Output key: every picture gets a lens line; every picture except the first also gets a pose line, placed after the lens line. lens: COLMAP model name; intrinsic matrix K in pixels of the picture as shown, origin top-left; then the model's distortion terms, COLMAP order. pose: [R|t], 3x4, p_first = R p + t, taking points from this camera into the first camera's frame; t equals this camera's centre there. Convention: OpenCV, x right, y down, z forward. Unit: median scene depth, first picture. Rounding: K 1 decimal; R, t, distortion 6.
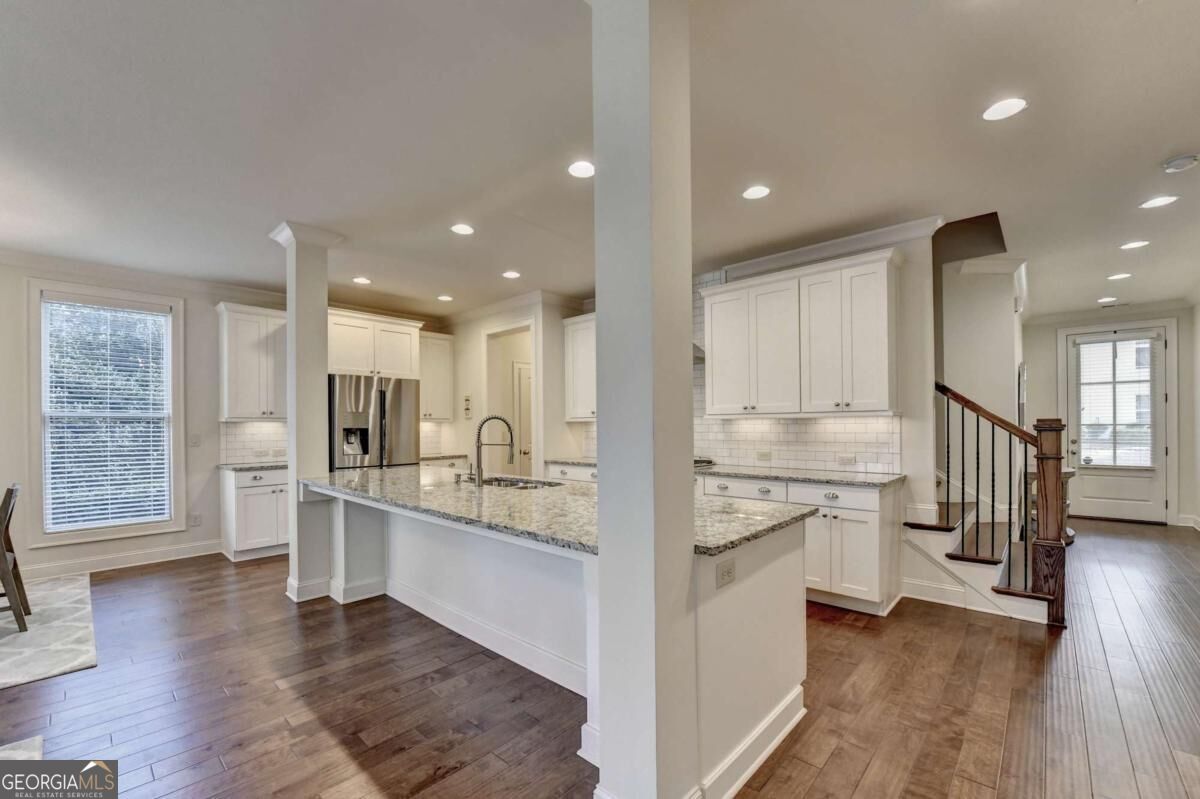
lens RADIAL K [[501.0, 0, 603.9], [0, 501.0, 427.4], [0, 0, 1]] dist [-0.027146, 0.000014]
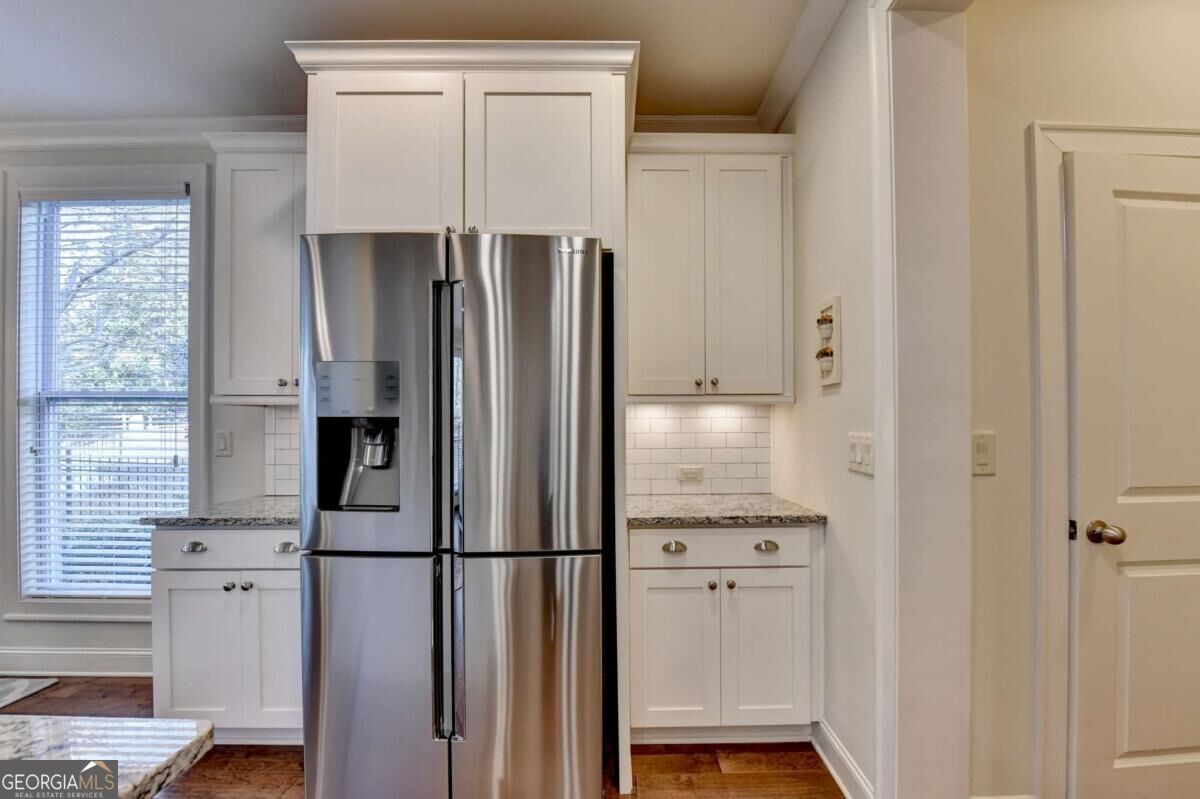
lens RADIAL K [[501.0, 0, 603.9], [0, 501.0, 427.4], [0, 0, 1]] dist [-0.027146, 0.000014]
pose [[0.680598, 0.003135, -0.732650, -0.153993], [-0.006063, 0.999981, -0.001353, 0.005710], [0.732632, 0.005363, 0.680604, 0.720970]]
